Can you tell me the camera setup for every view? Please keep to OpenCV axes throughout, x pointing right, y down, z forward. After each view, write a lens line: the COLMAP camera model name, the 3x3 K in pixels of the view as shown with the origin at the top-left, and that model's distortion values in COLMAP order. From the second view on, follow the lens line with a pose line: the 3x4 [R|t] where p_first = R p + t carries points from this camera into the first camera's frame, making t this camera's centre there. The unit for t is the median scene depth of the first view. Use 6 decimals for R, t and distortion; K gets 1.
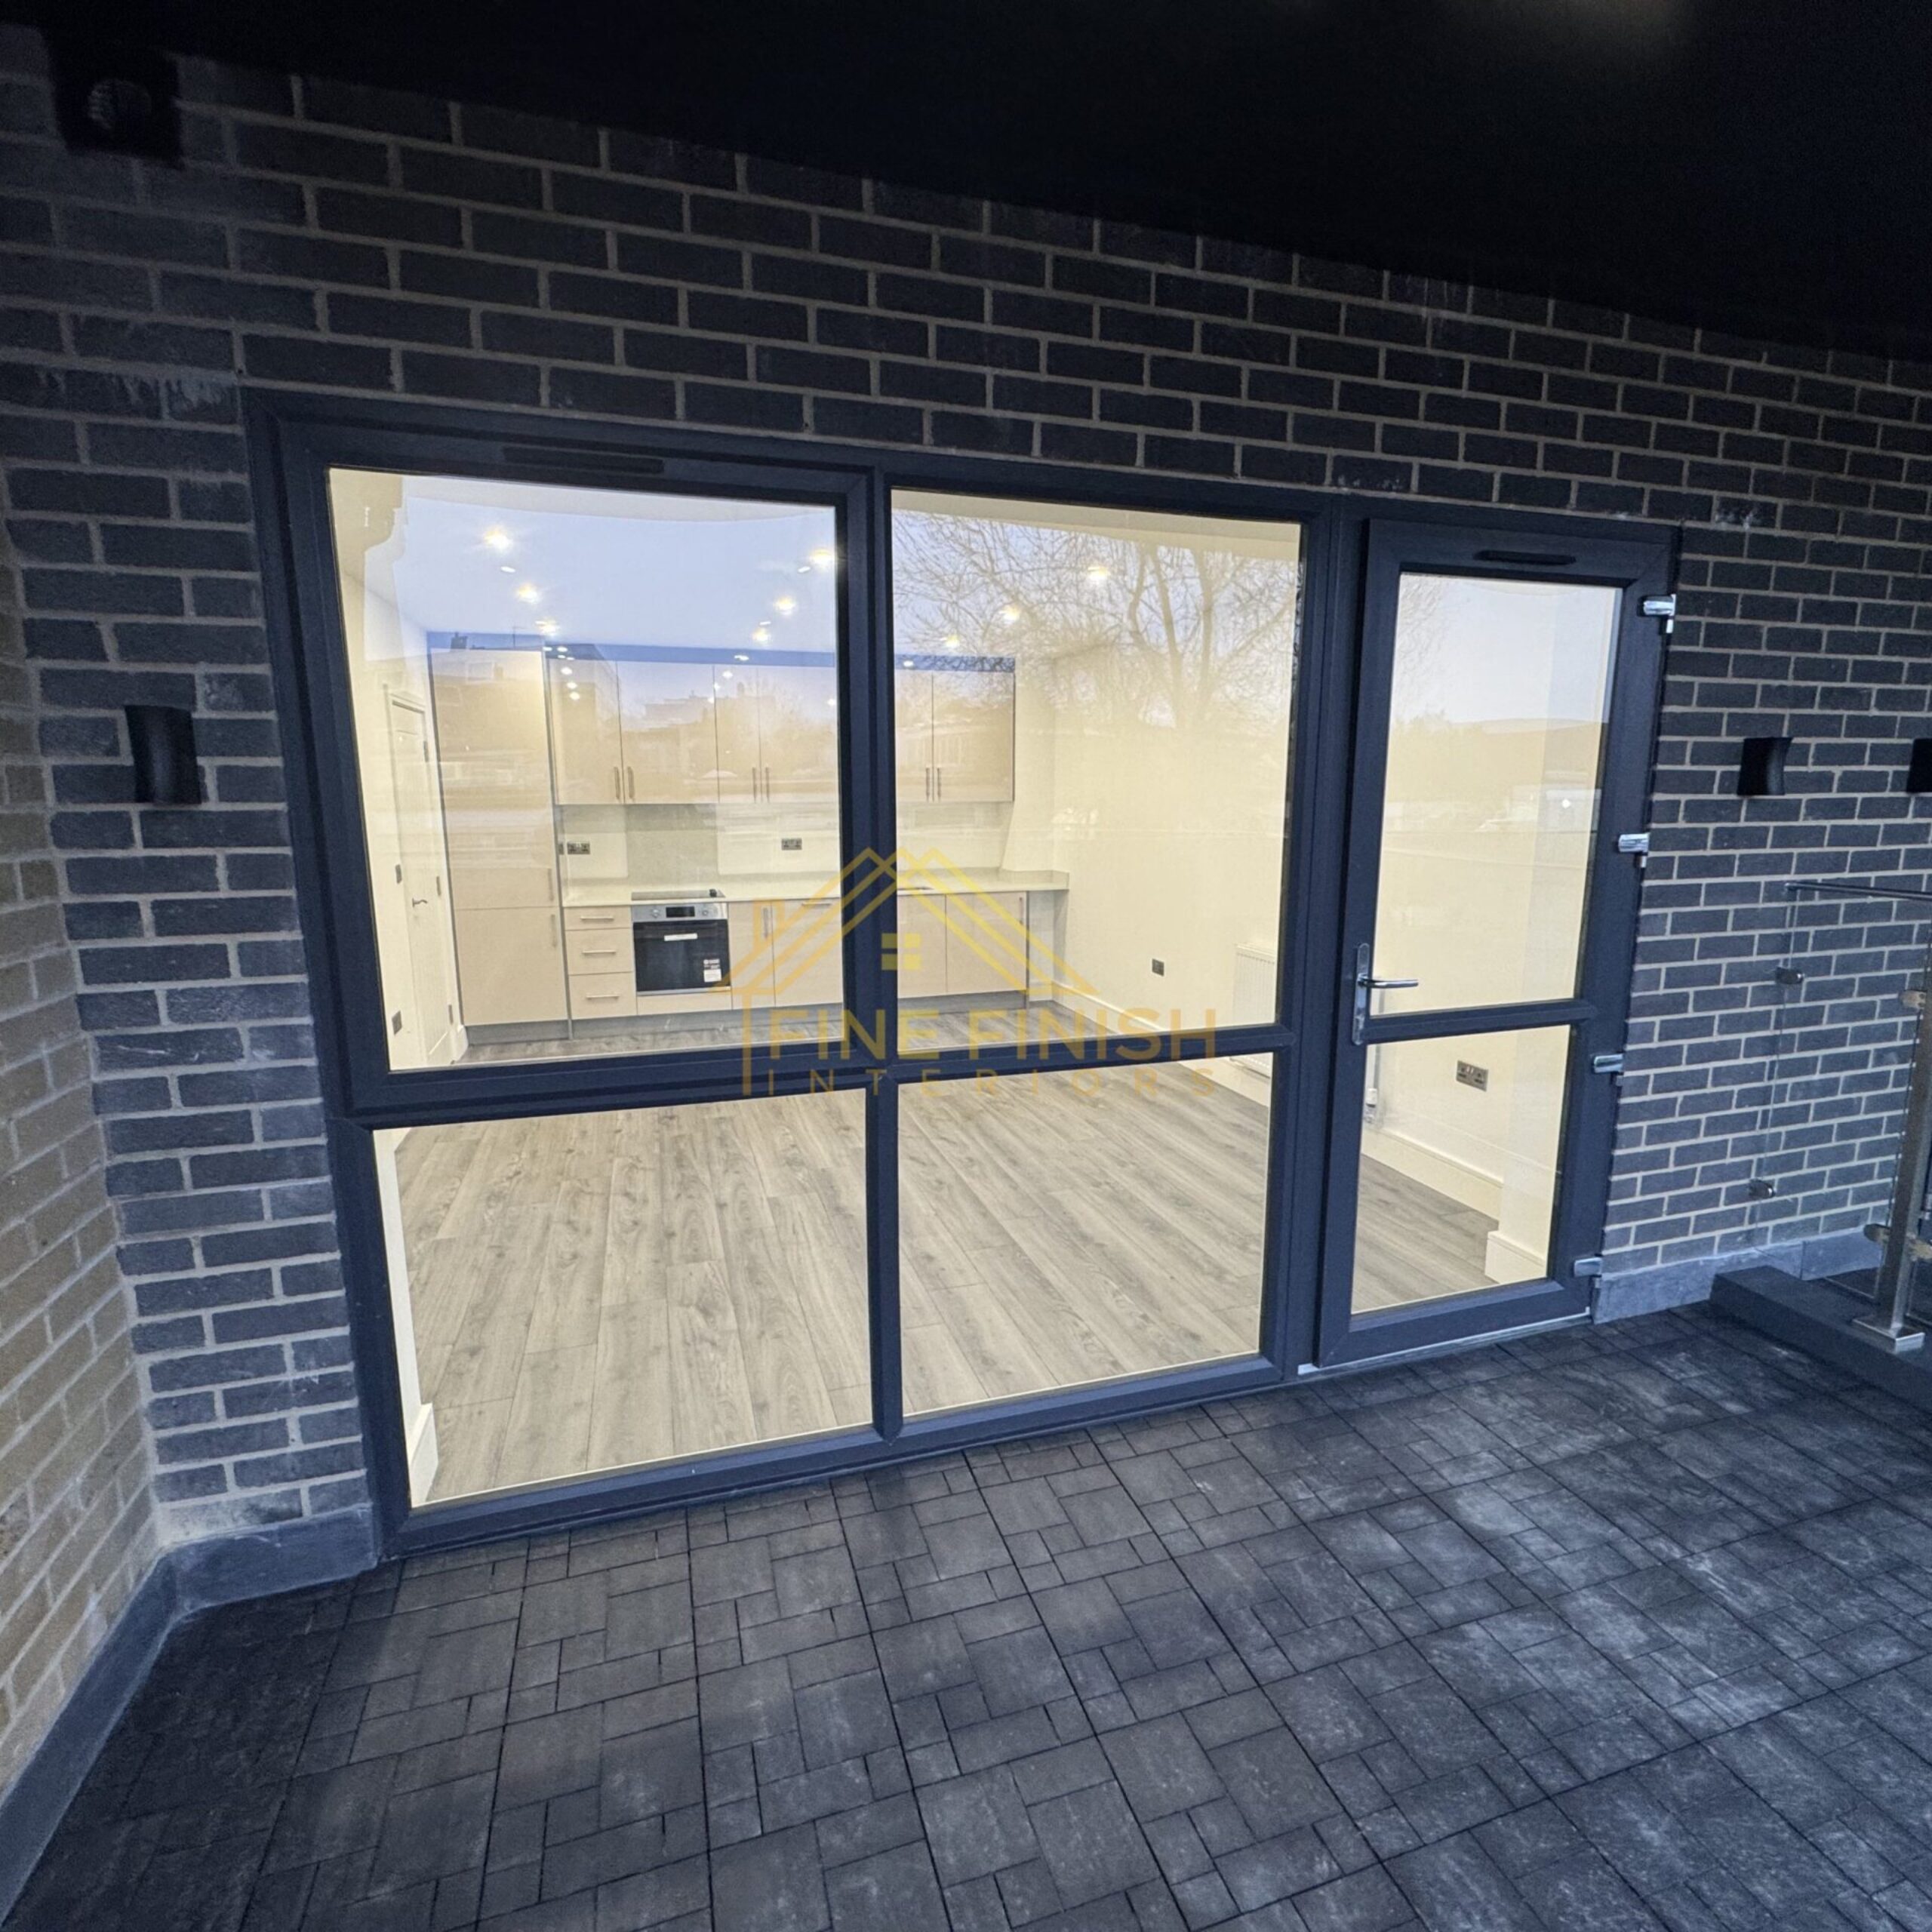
lens RADIAL K [[1029.6, 0, 966.0], [0, 1029.6, 966.0], [0, 0, 1]] dist [-0.004825, 0.000477]
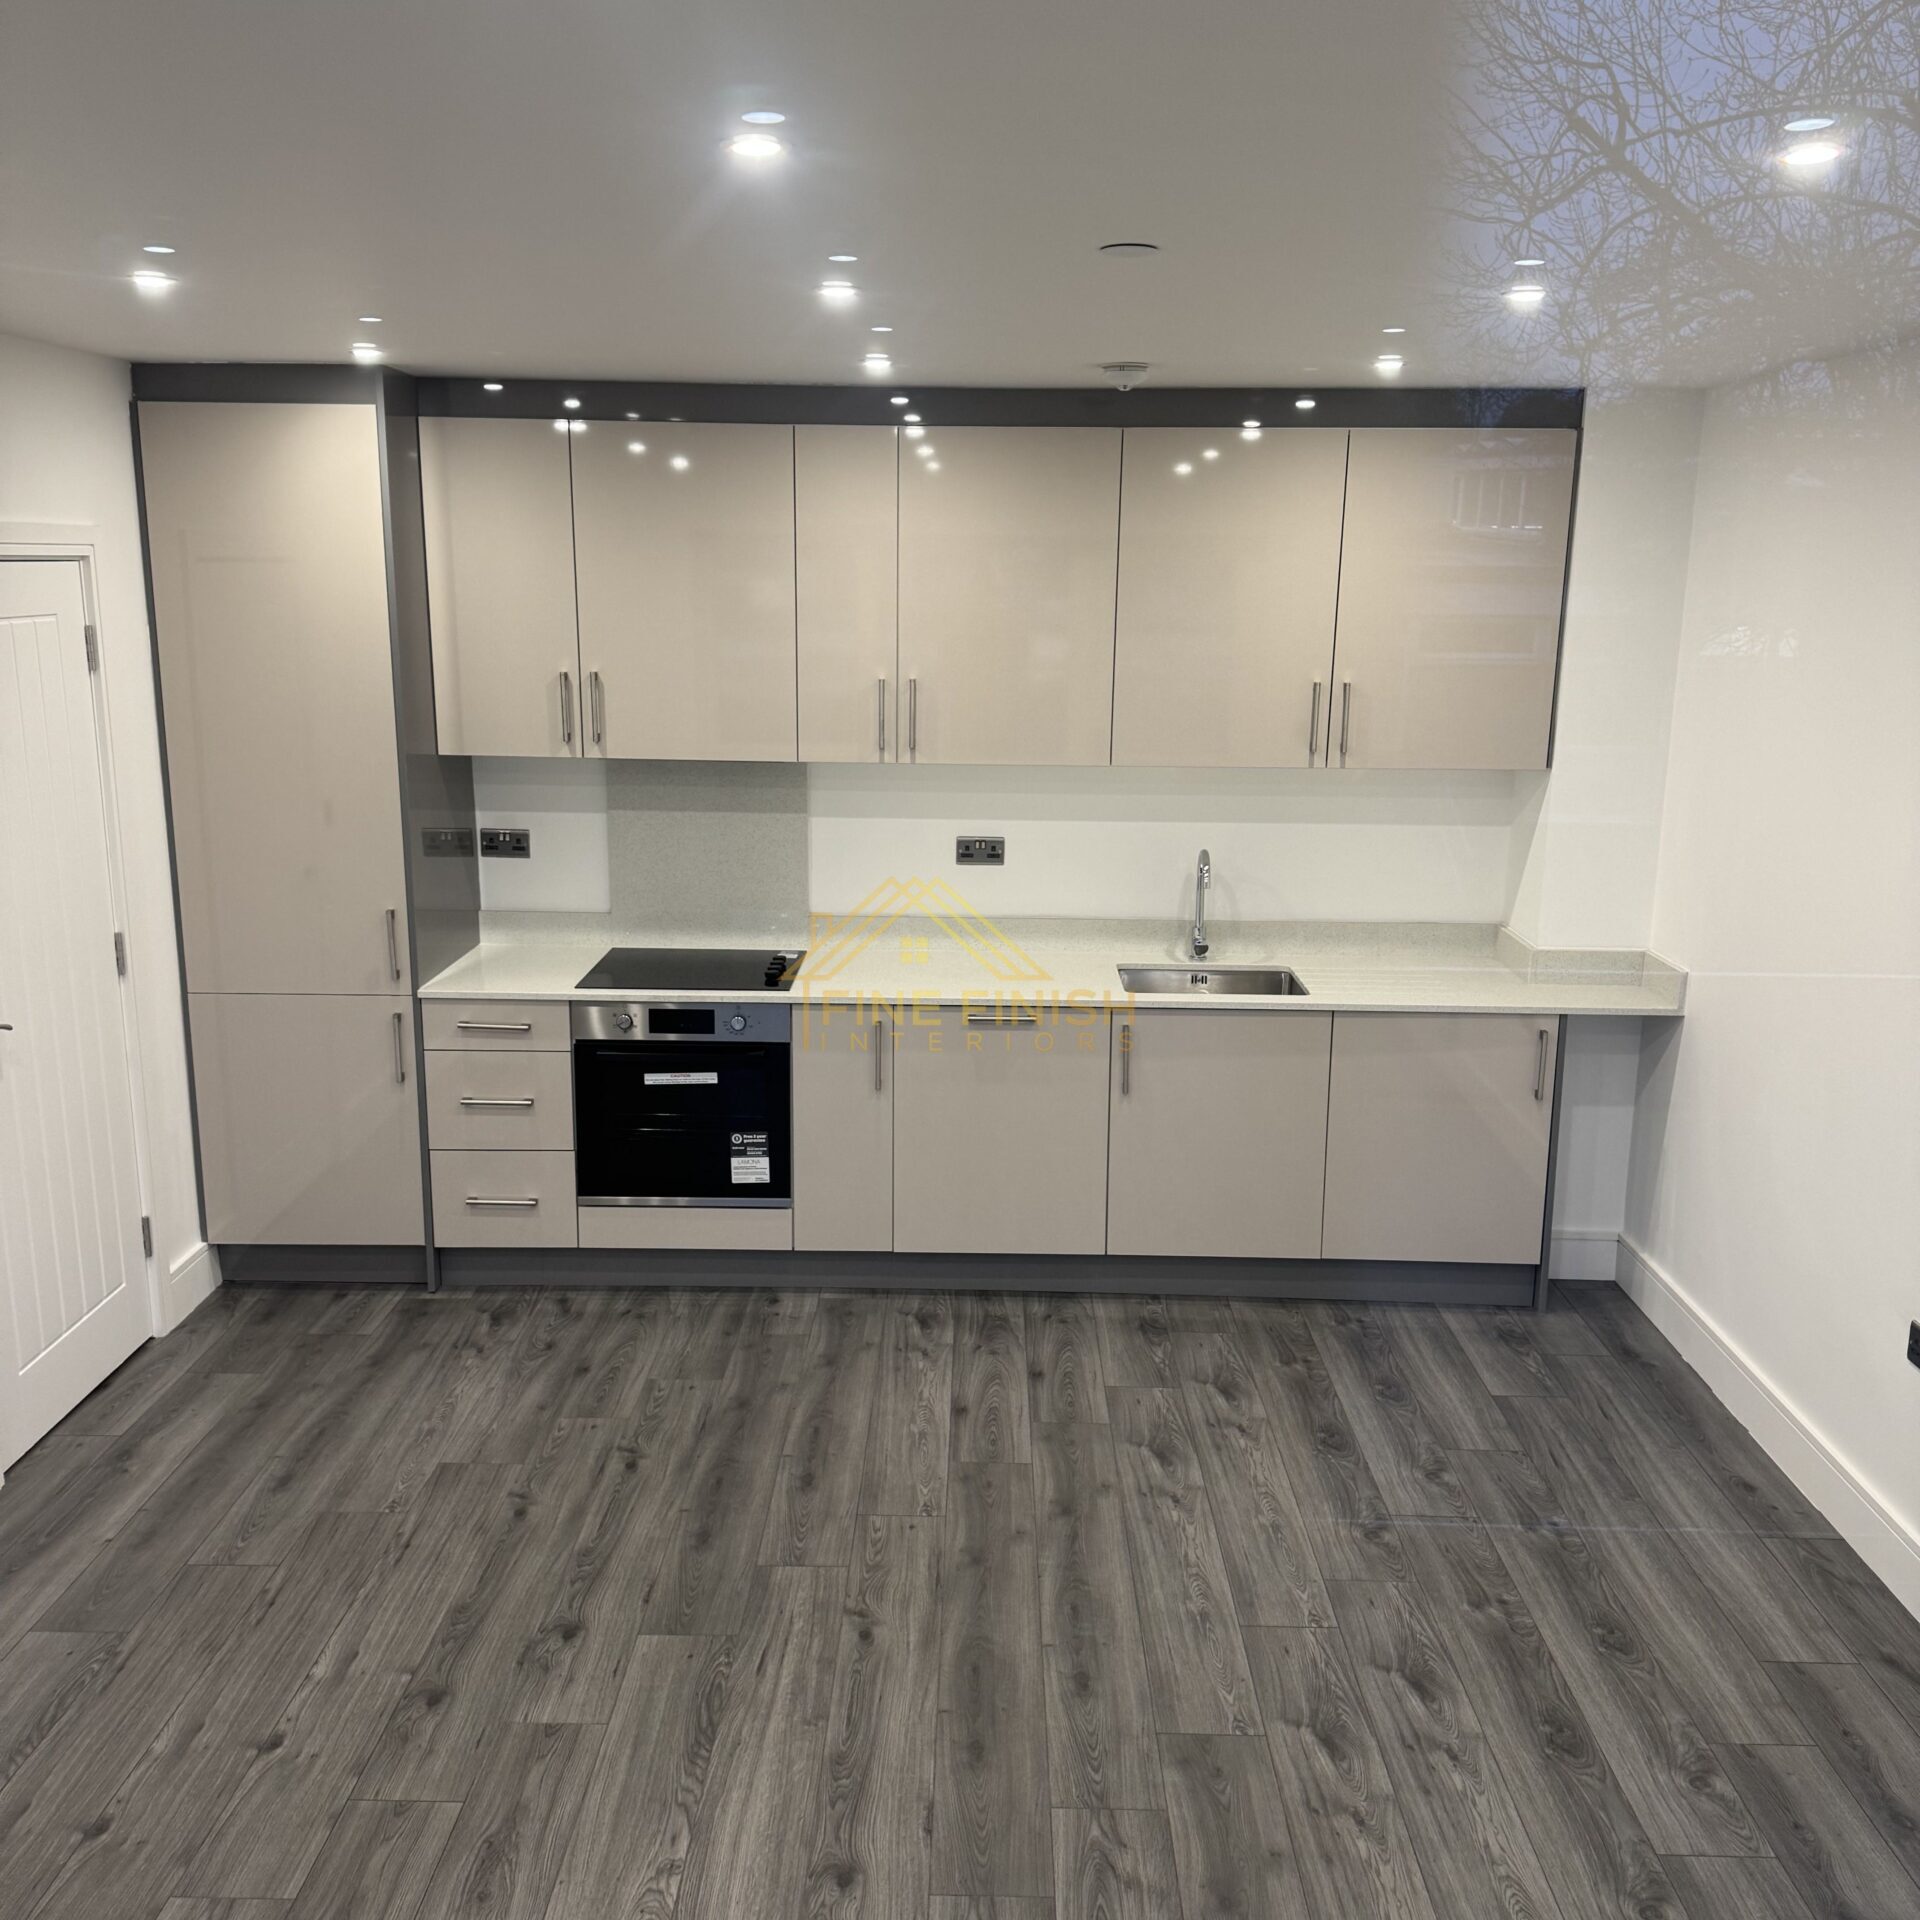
lens RADIAL K [[1794.2, 0, 960.0], [0, 1794.2, 960.0], [0, 0, 1]] dist [0.176698, -0.335460]
pose [[0.950124, 0.081957, -0.300911, 0.054349], [-0.067850, 0.996063, 0.057053, -0.127952], [0.304403, -0.033791, 0.951944, 0.325847]]
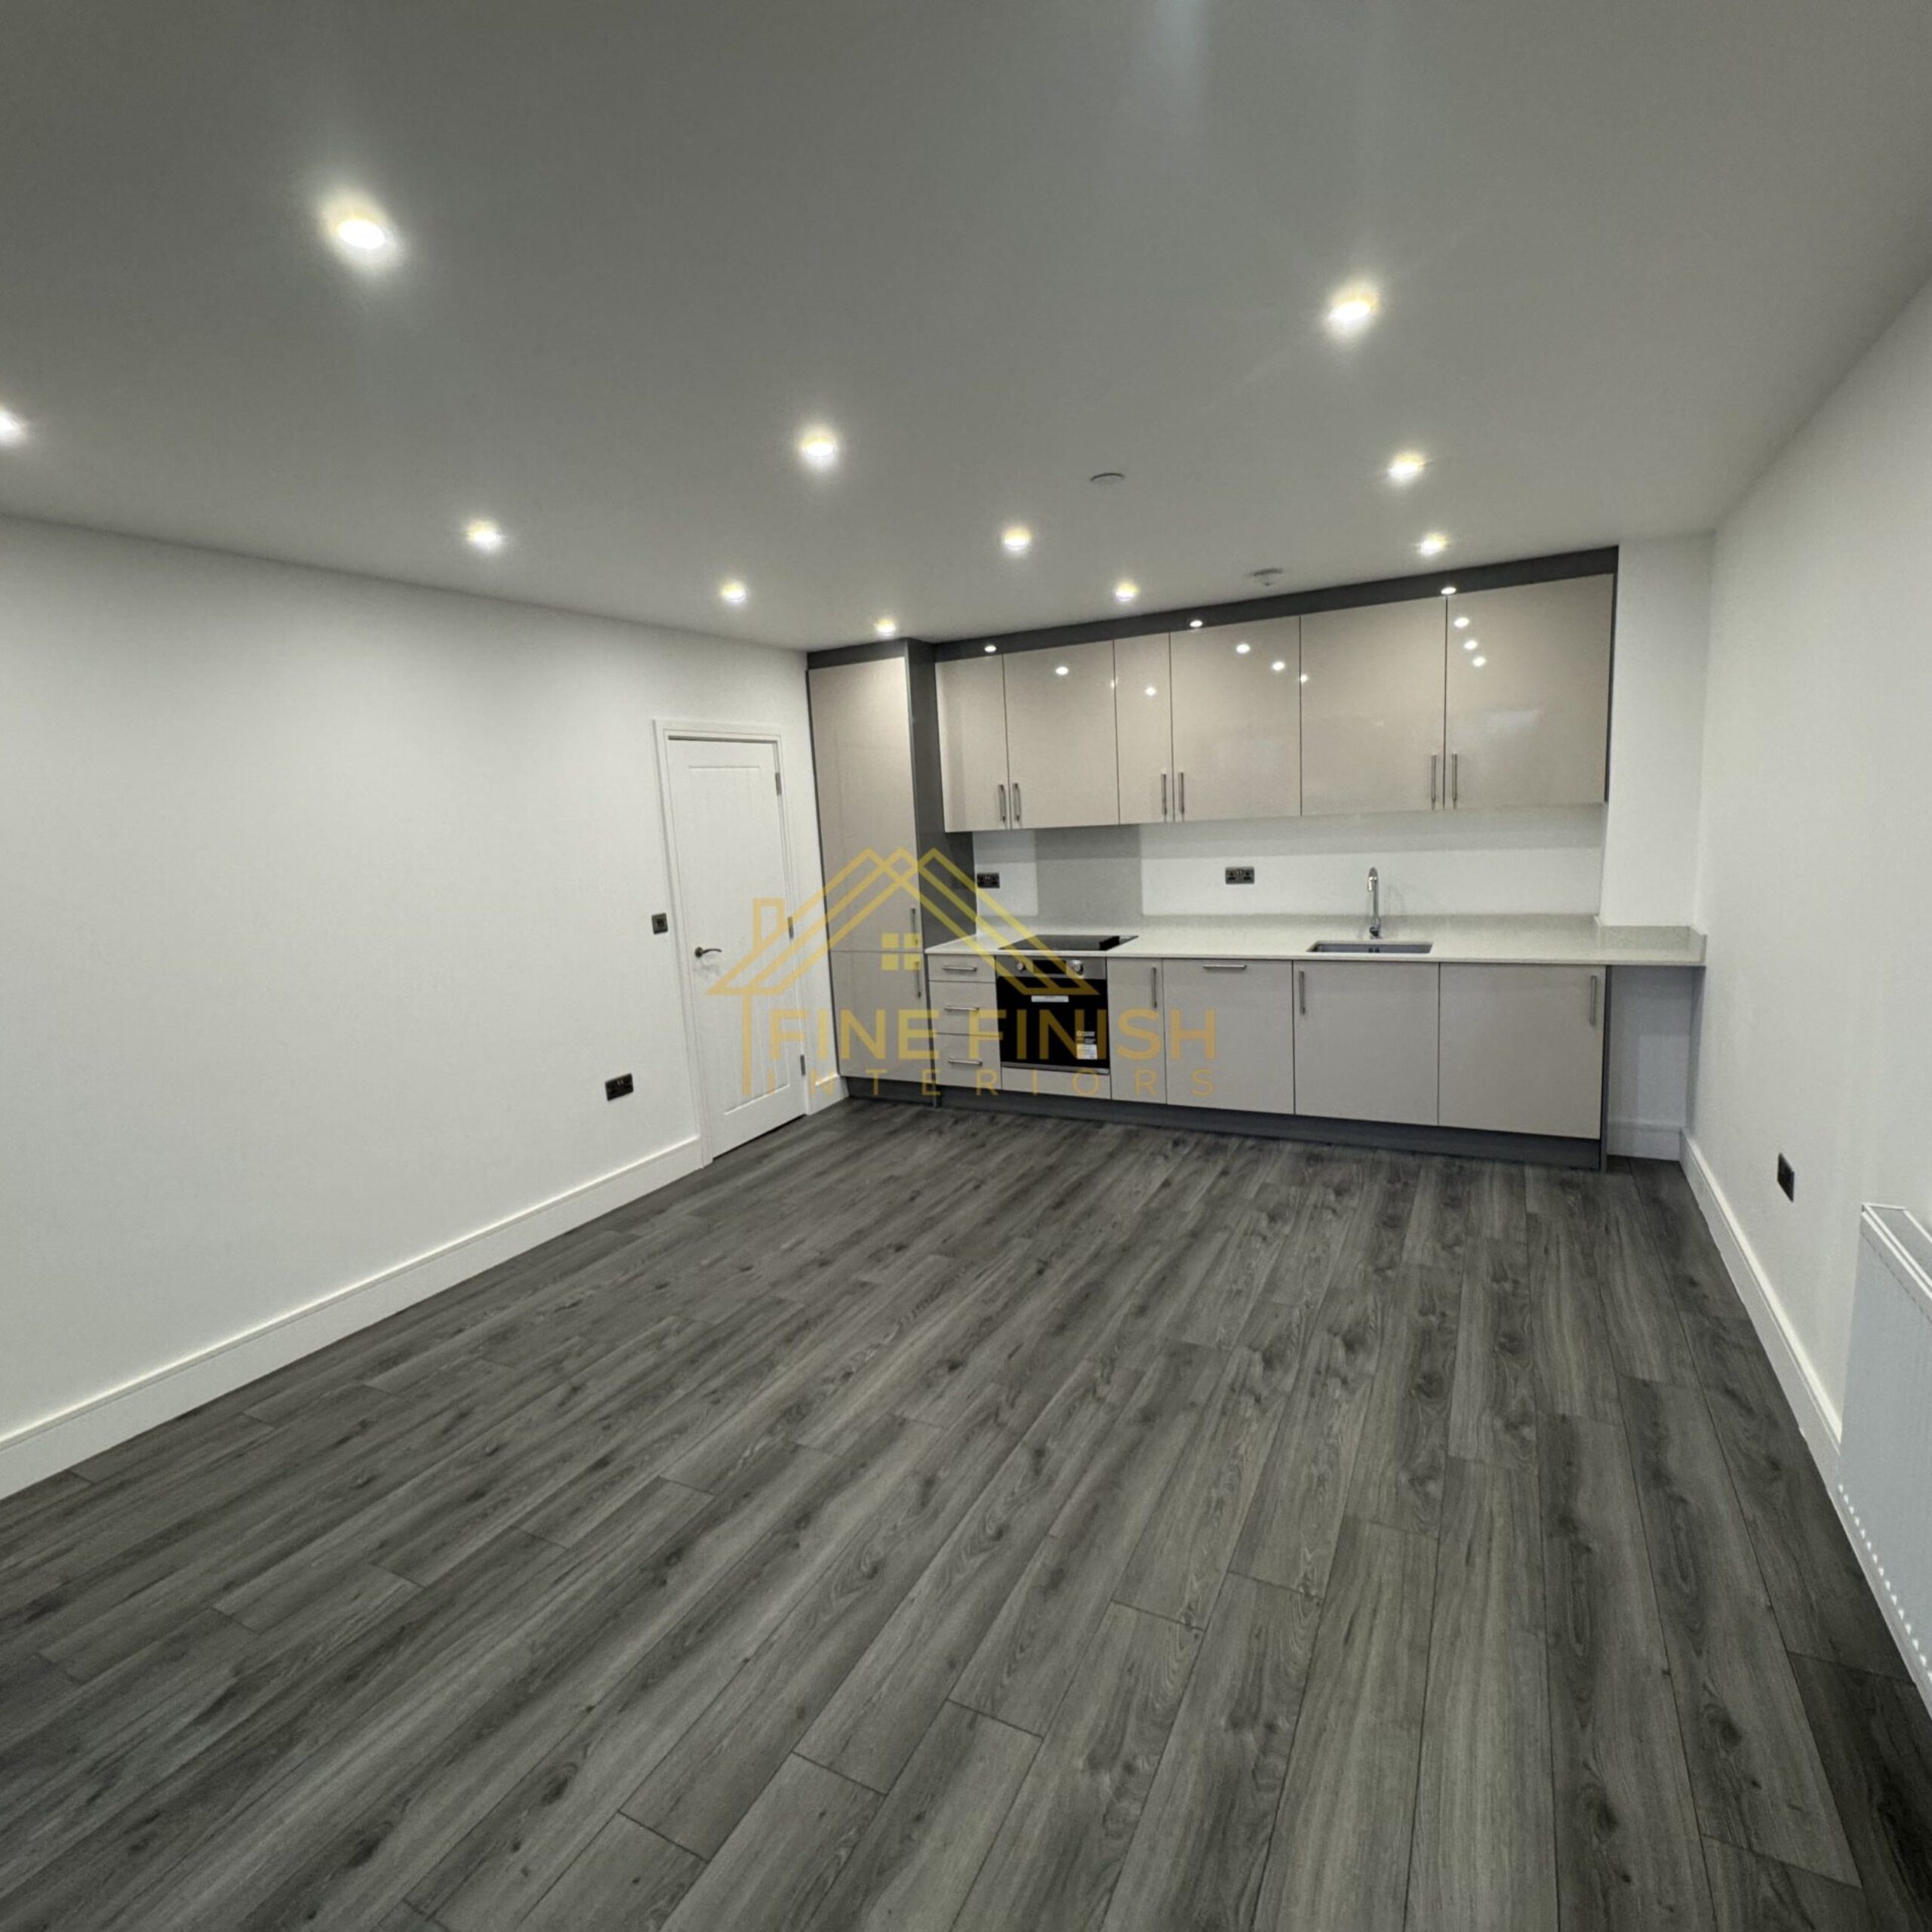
lens RADIAL K [[1029.6, 0, 966.0], [0, 1029.6, 966.0], [0, 0, 1]] dist [-0.004825, 0.000477]
pose [[0.709077, 0.071851, -0.701461, 0.223390], [-0.064203, 0.997241, 0.037248, -0.078017], [0.702202, 0.018624, 0.711734, 0.401821]]
